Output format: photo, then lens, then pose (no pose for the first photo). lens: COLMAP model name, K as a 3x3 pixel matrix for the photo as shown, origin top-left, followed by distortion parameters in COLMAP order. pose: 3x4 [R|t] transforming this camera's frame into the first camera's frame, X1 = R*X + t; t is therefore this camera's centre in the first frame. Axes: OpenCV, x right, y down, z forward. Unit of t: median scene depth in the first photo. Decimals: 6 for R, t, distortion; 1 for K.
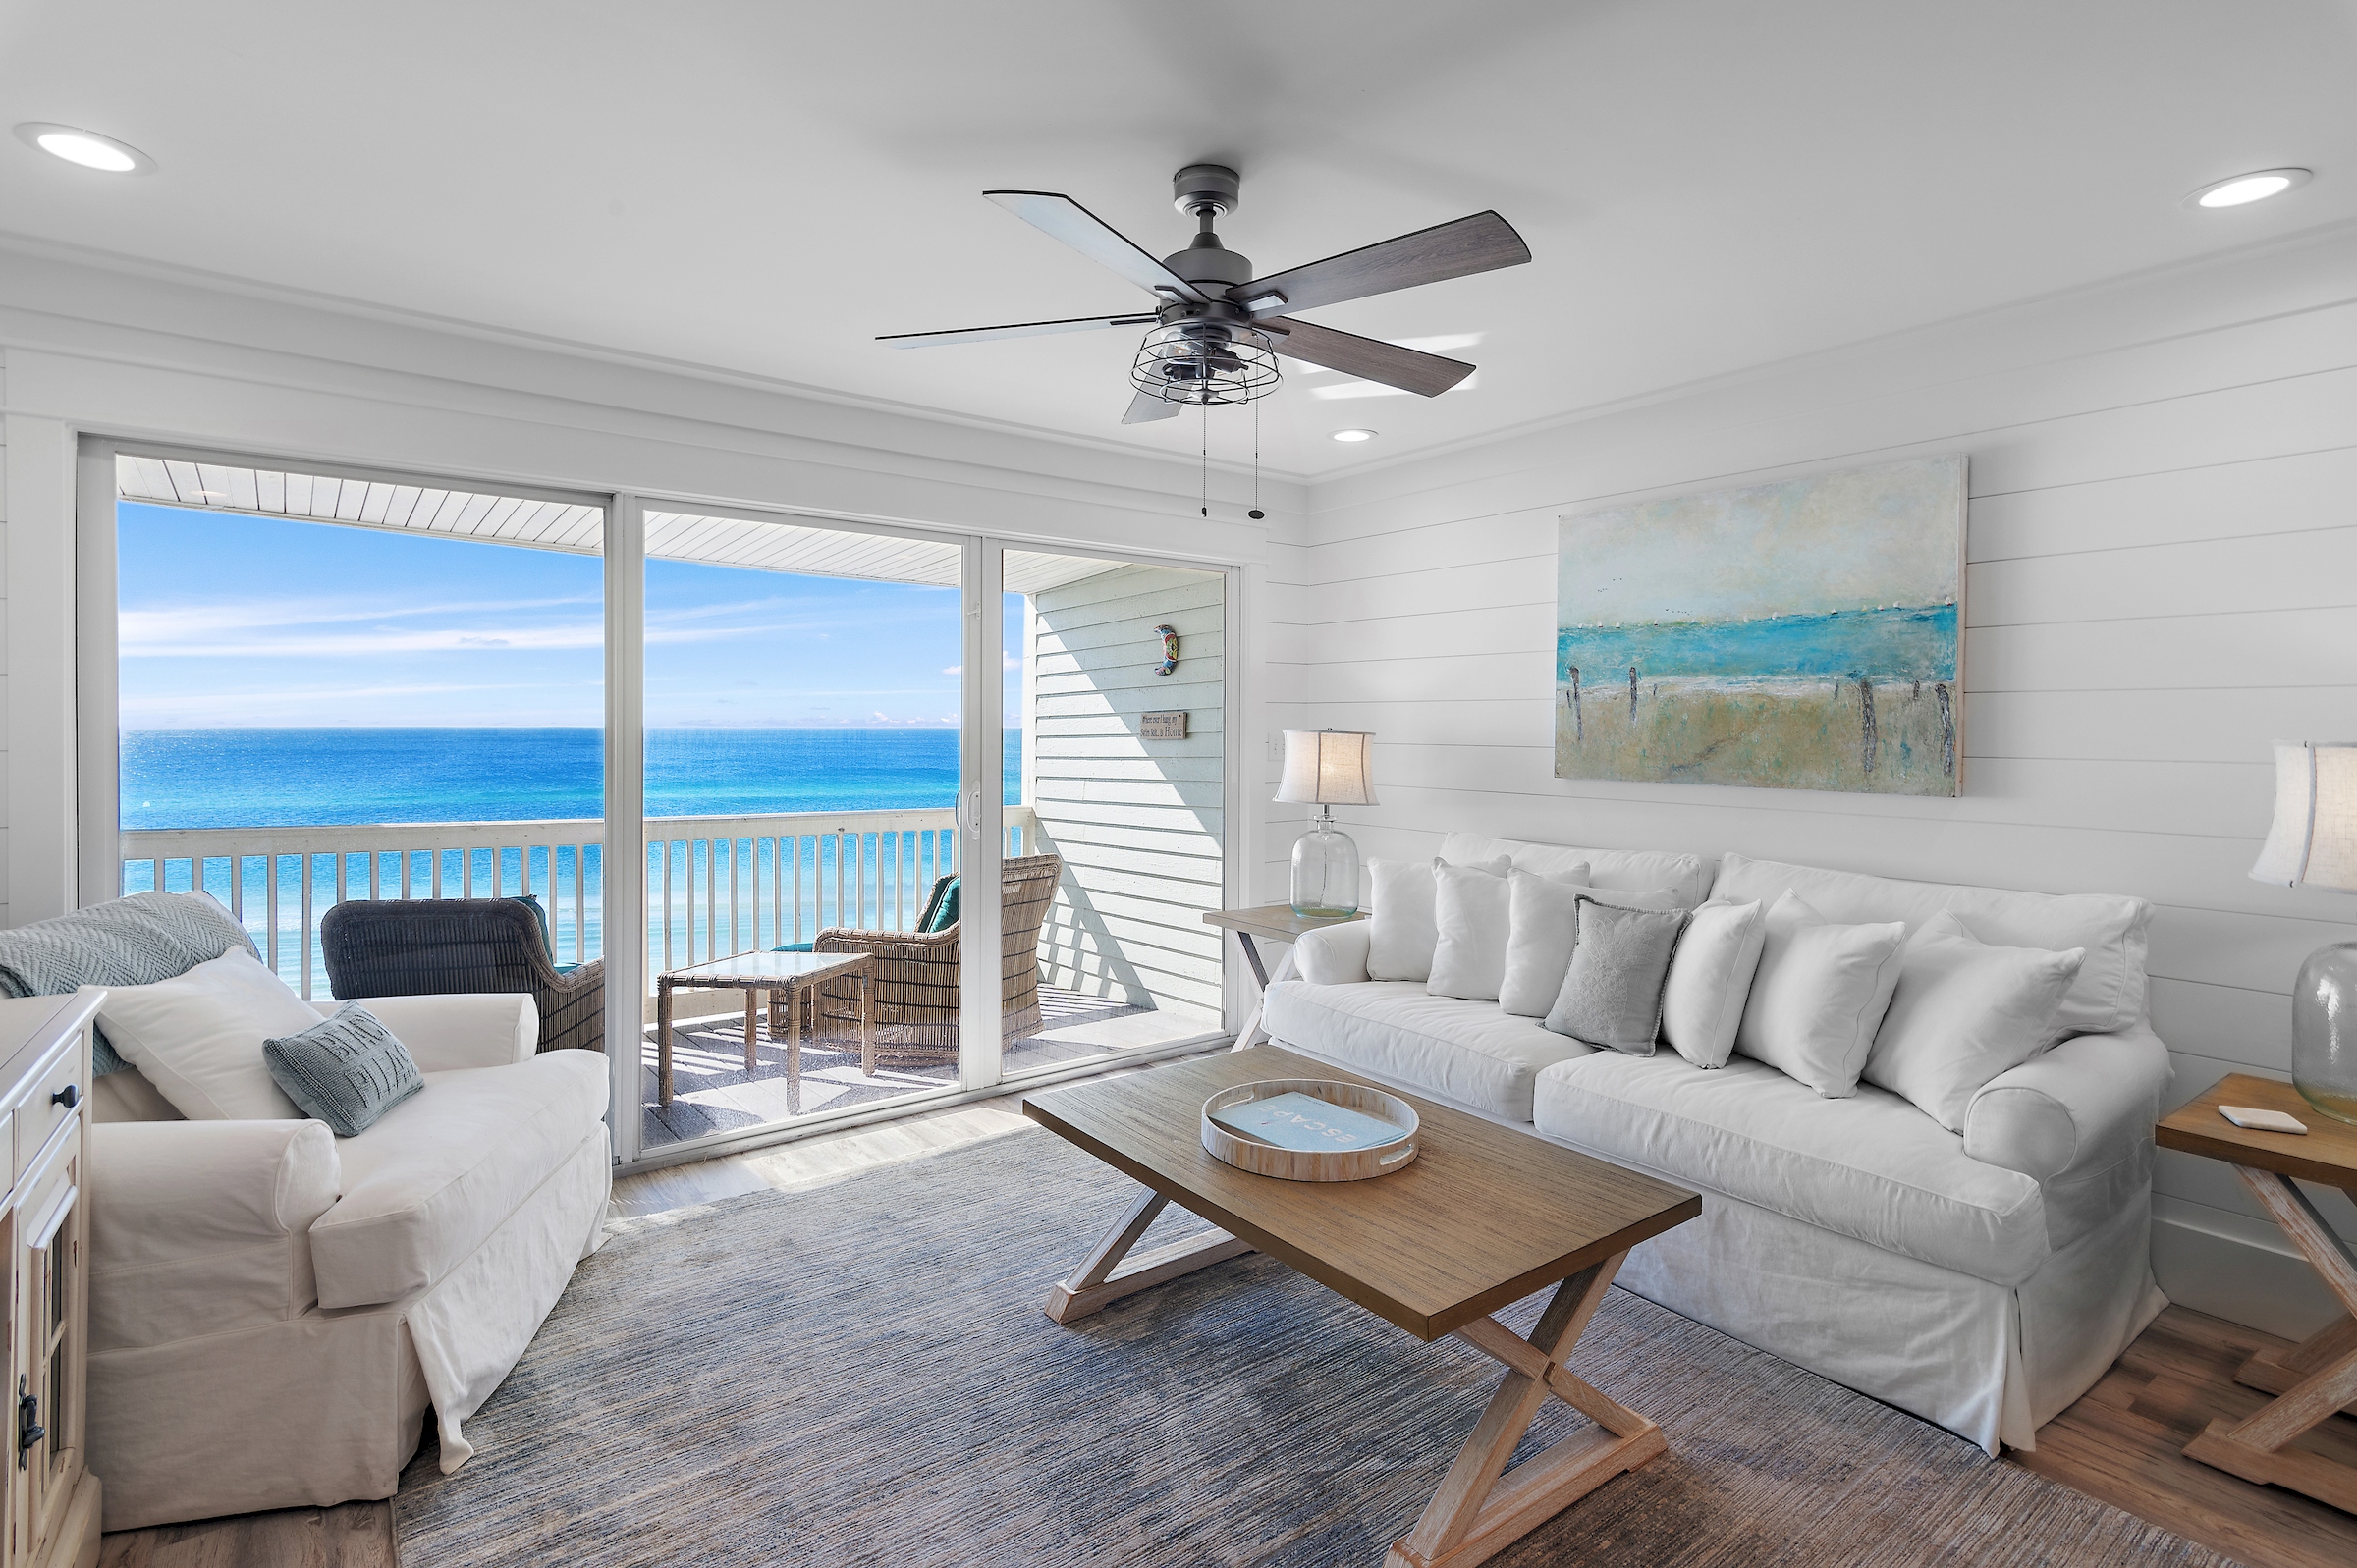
lens RADIAL K [[1164.0, 0, 1182.4], [0, 1164.0, 733.3], [0, 0, 1]] dist [0.017234, 0.000503]
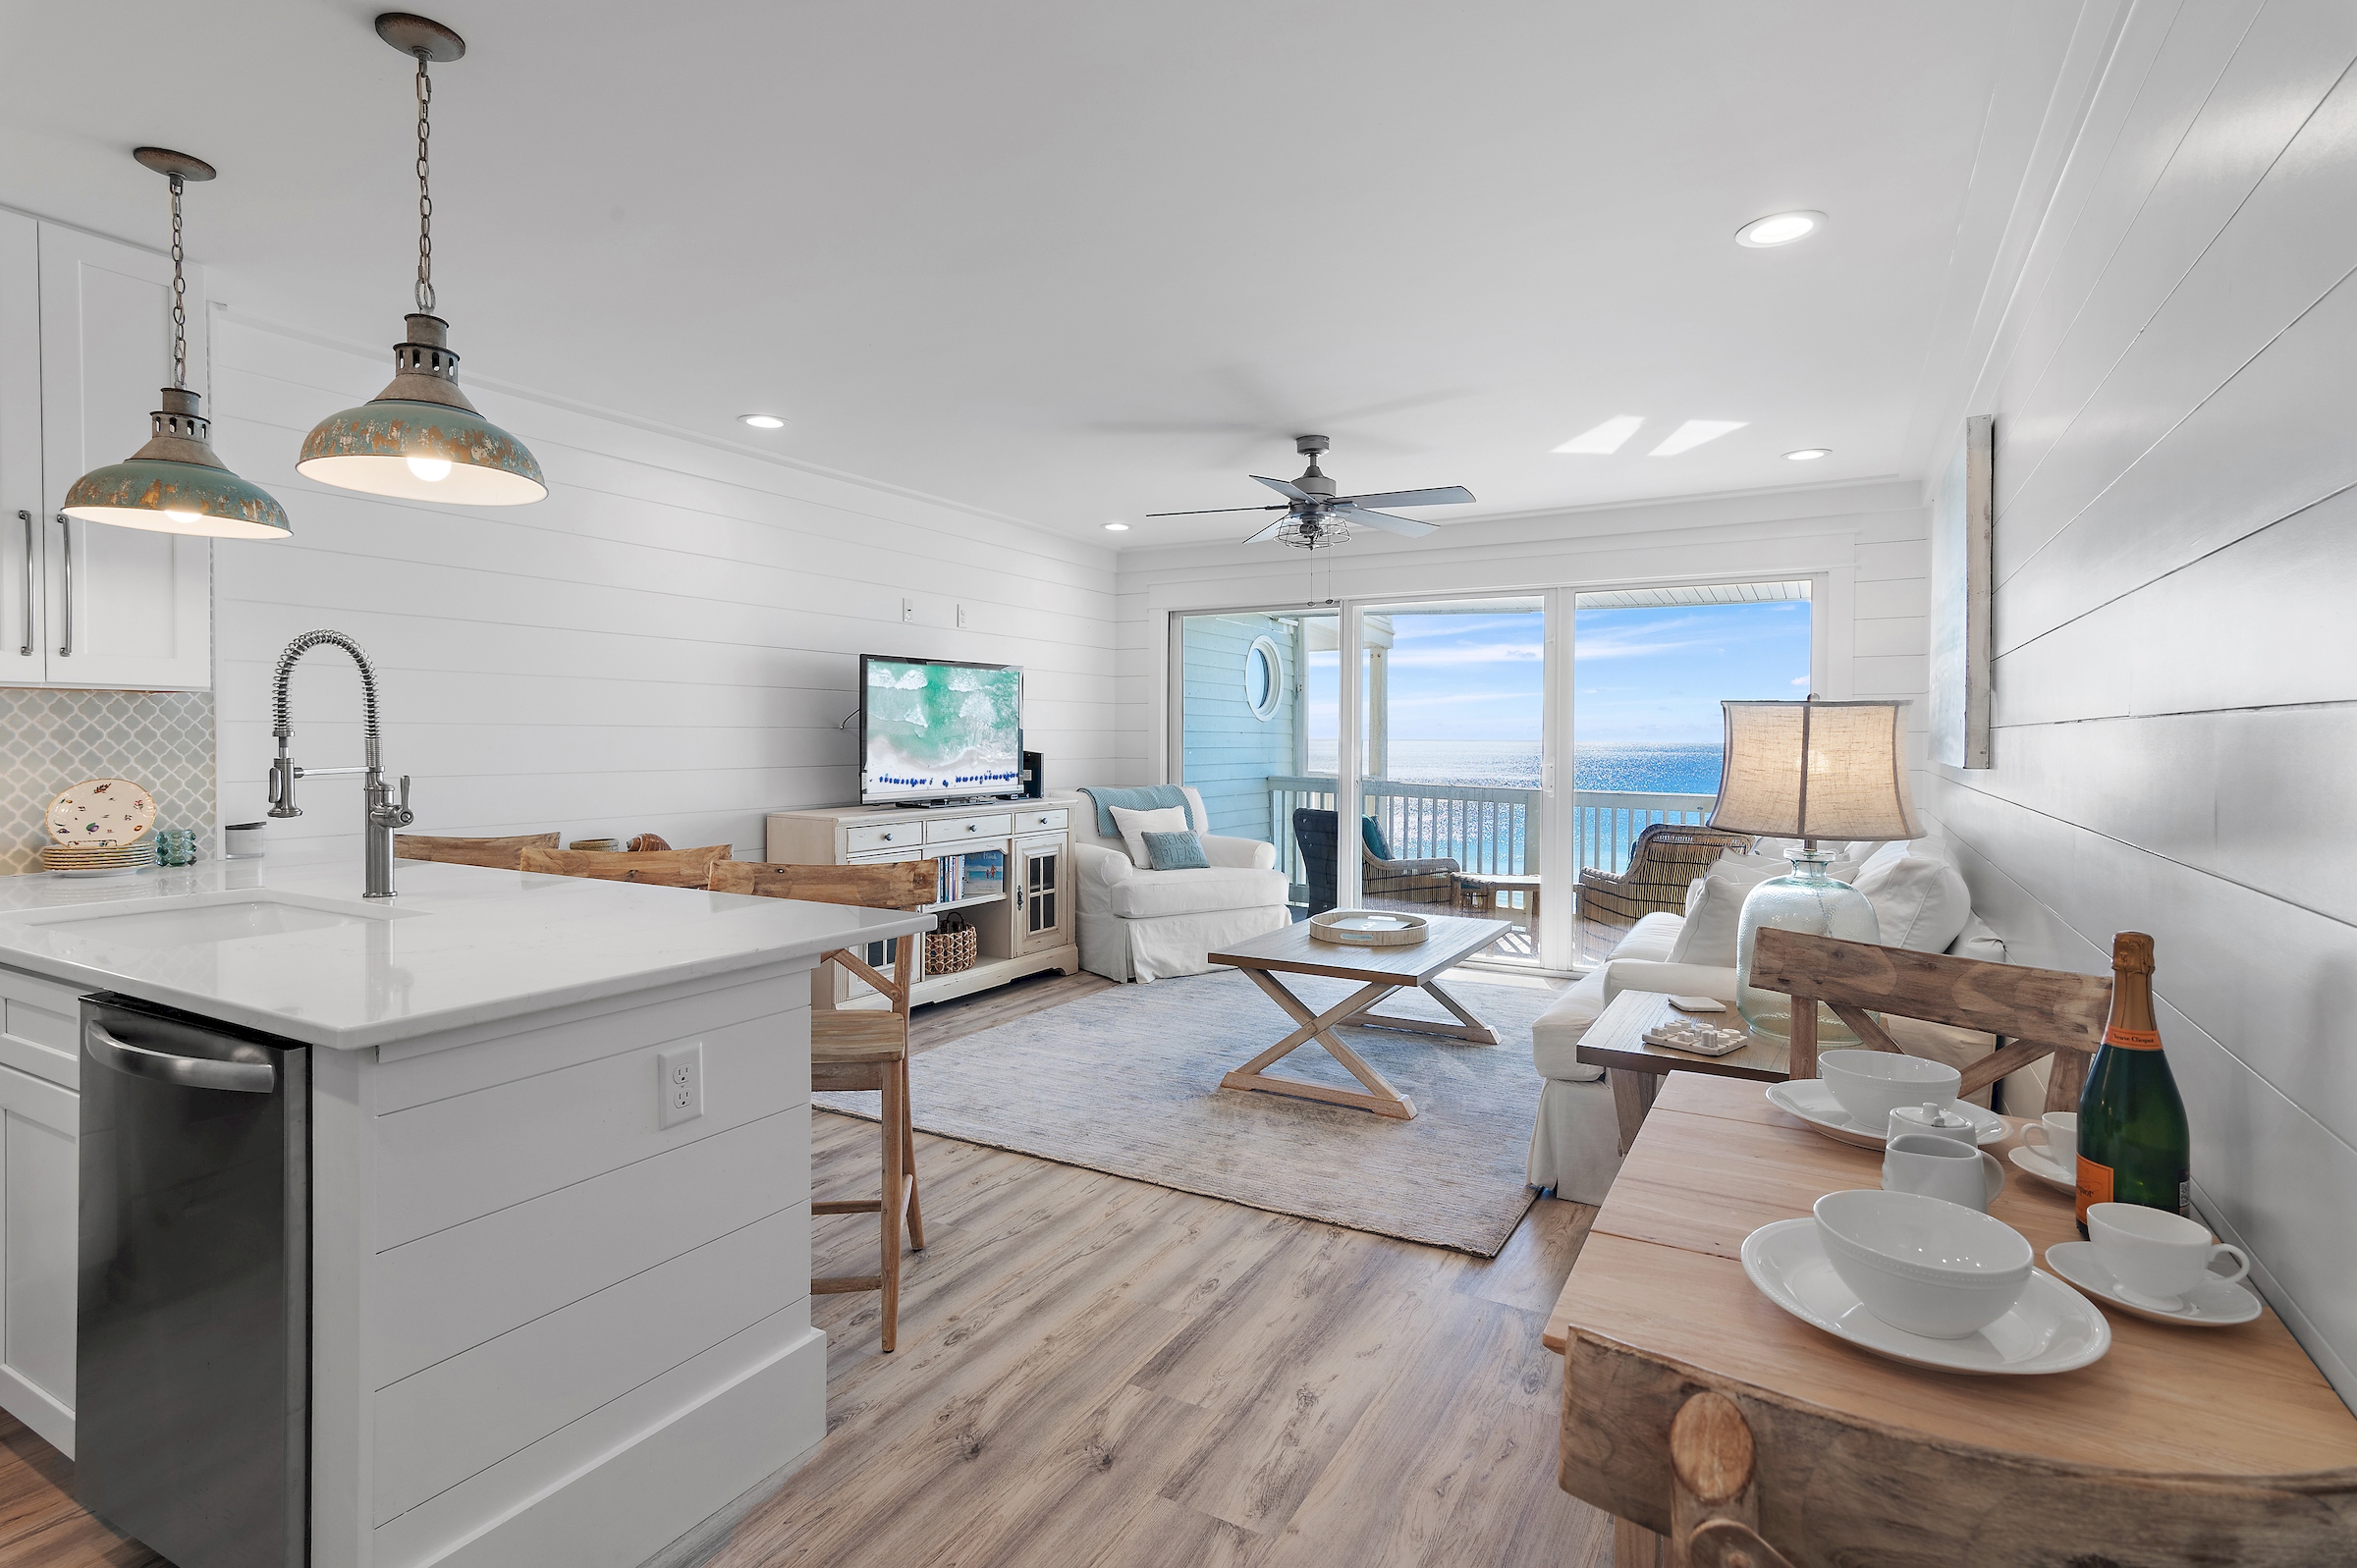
lens RADIAL K [[1150.3, 0, 1176.5], [0, 1150.3, 751.8], [0, 0, 1]] dist [0.019623, 0.000046]
pose [[0.388845, 0.009047, -0.921259, 1.096775], [-0.008687, 0.999943, 0.006153, 0.033902], [0.921262, 0.005610, 0.388901, 0.008794]]
